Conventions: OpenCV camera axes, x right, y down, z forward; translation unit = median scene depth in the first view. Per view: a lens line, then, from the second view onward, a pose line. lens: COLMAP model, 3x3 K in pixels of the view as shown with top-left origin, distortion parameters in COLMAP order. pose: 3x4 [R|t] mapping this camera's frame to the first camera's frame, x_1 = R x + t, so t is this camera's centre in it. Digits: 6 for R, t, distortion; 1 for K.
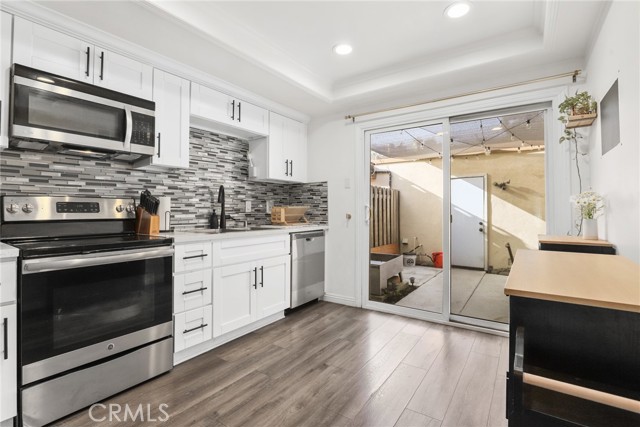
lens RADIAL K [[295.1, 0, 321.8], [0, 295.1, 204.3], [0, 0, 1]] dist [-0.018510, 0.000952]
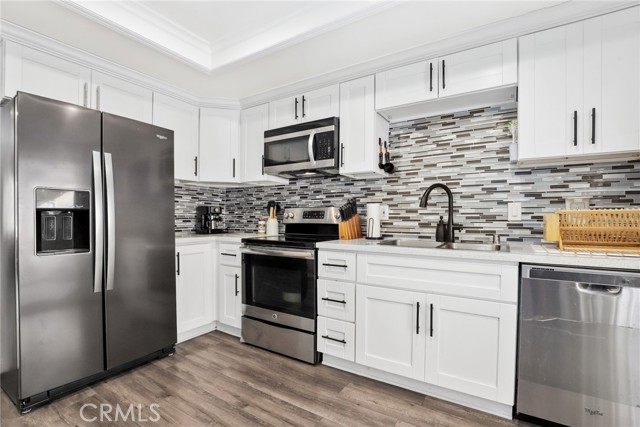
lens RADIAL K [[295.1, 0, 311.1], [0, 295.1, 220.1], [0, 0, 1]] dist [-0.018510, 0.000952]
pose [[0.052062, 0.013699, -0.998550, 0.419000], [0.018121, 0.999728, 0.014660, 0.011308], [0.998479, -0.018858, 0.051800, 0.698042]]
